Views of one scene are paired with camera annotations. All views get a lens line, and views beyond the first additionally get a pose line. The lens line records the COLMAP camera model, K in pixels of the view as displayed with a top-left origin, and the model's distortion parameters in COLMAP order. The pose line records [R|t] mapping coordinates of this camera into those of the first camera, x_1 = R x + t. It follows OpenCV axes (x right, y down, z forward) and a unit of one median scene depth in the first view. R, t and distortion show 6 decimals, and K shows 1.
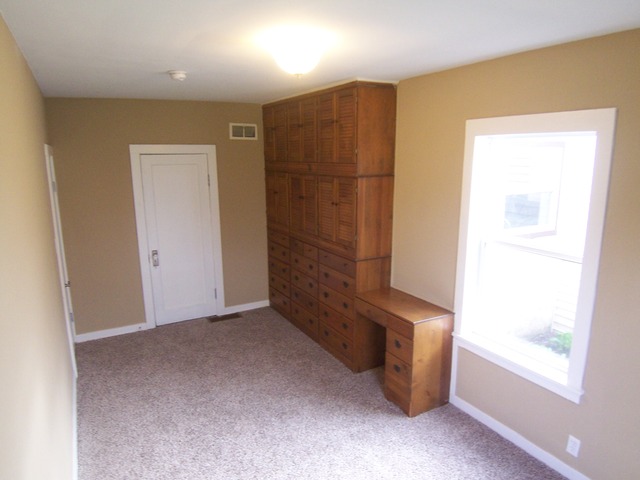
lens RADIAL K [[430.7, 0, 320.4], [0, 430.7, 243.3], [0, 0, 1]] dist [-0.002533, -0.050746]
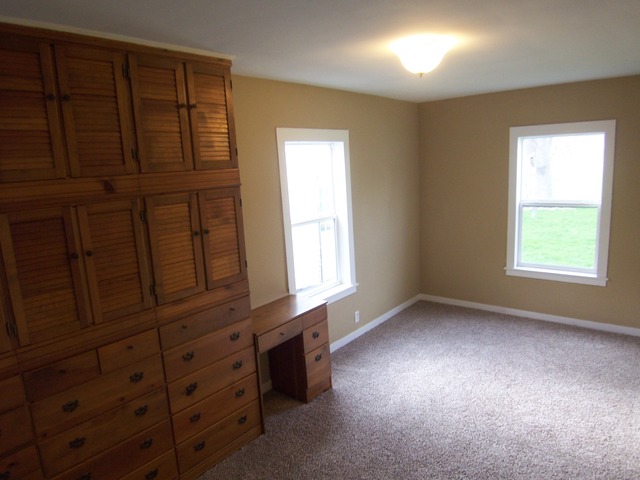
lens RADIAL K [[430.7, 0, 320.4], [0, 430.7, 243.3], [0, 0, 1]] dist [-0.002533, -0.050746]
pose [[-0.370058, -0.138445, 0.918635, -0.672563], [0.248878, 0.937916, 0.241607, -0.200597], [-0.895051, 0.318036, -0.312628, 1.111201]]
